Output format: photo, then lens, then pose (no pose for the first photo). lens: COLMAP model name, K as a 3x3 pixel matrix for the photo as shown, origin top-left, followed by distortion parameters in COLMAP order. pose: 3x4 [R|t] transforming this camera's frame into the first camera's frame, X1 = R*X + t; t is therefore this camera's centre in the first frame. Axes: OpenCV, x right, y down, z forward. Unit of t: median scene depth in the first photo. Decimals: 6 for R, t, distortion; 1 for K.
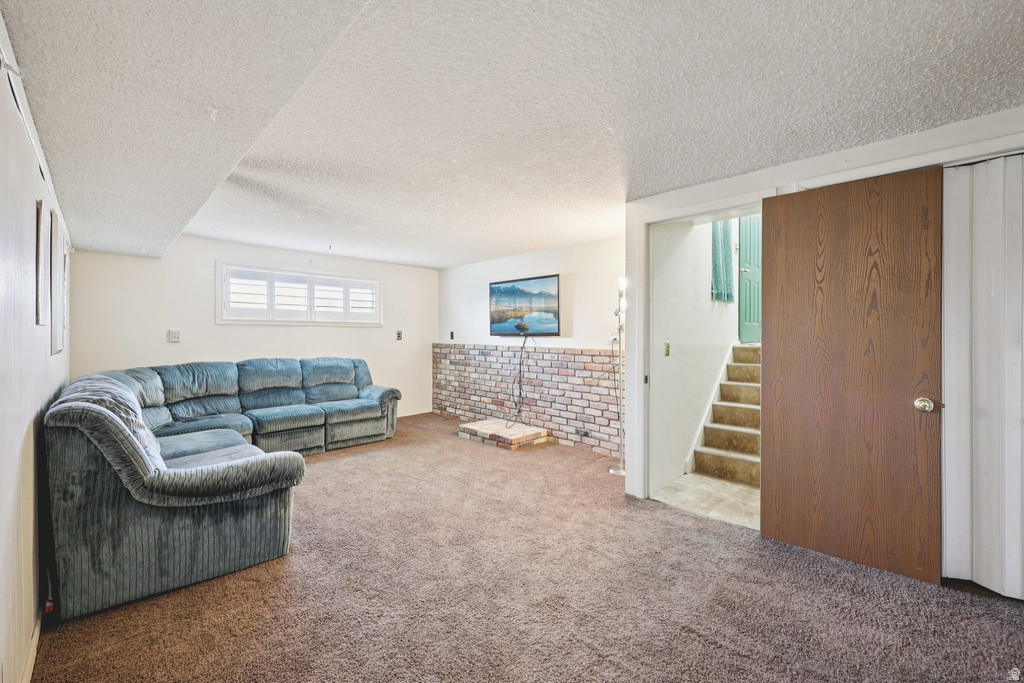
lens RADIAL K [[414.1, 0, 520.7], [0, 414.1, 334.9], [0, 0, 1]] dist [-0.002489, 0.001539]
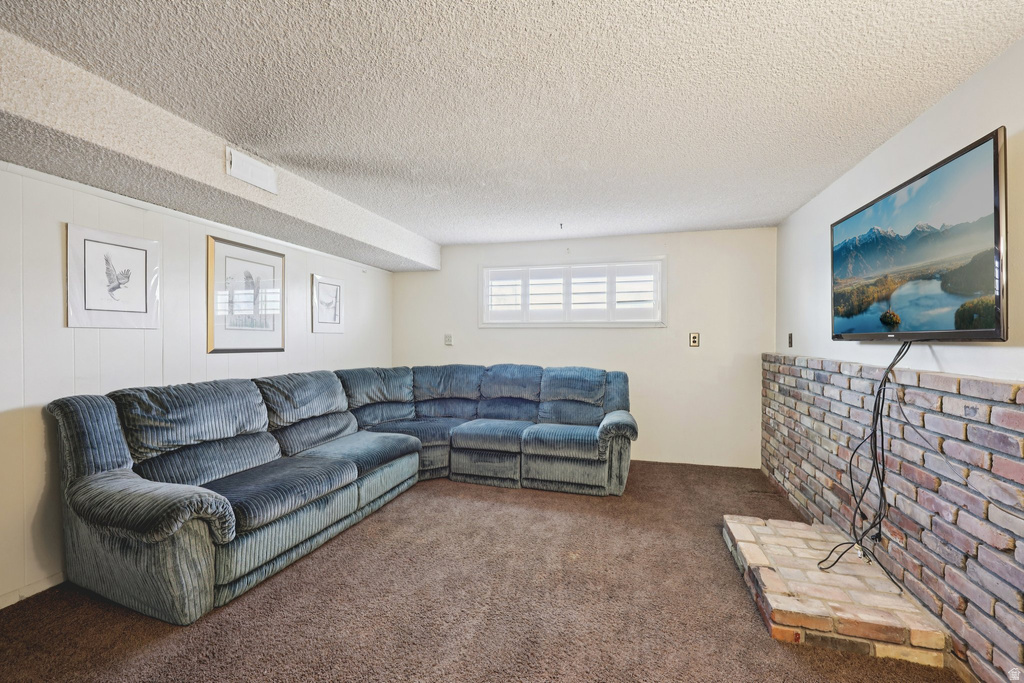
lens RADIAL K [[414.1, 0, 514.9], [0, 414.1, 343.0], [0, 0, 1]] dist [-0.002489, 0.001539]
pose [[0.481301, 0.009391, -0.876505, 0.180946], [-0.003468, 0.999955, 0.008809, 0.001796], [0.876549, -0.001200, 0.481312, 0.549193]]
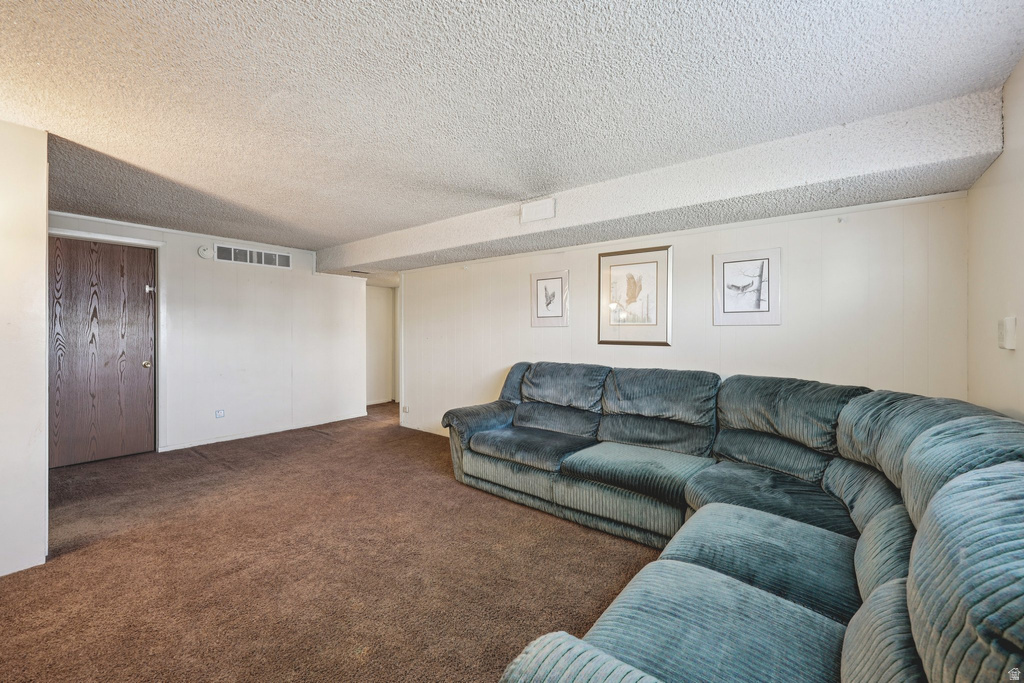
lens RADIAL K [[414.1, 0, 519.4], [0, 414.1, 336.4], [0, 0, 1]] dist [-0.002489, 0.001539]
pose [[-0.991986, 0.001656, -0.126339, -0.286209], [0.000089, 0.999923, 0.012413, -0.000526], [0.126349, 0.012303, -0.991910, 1.175399]]
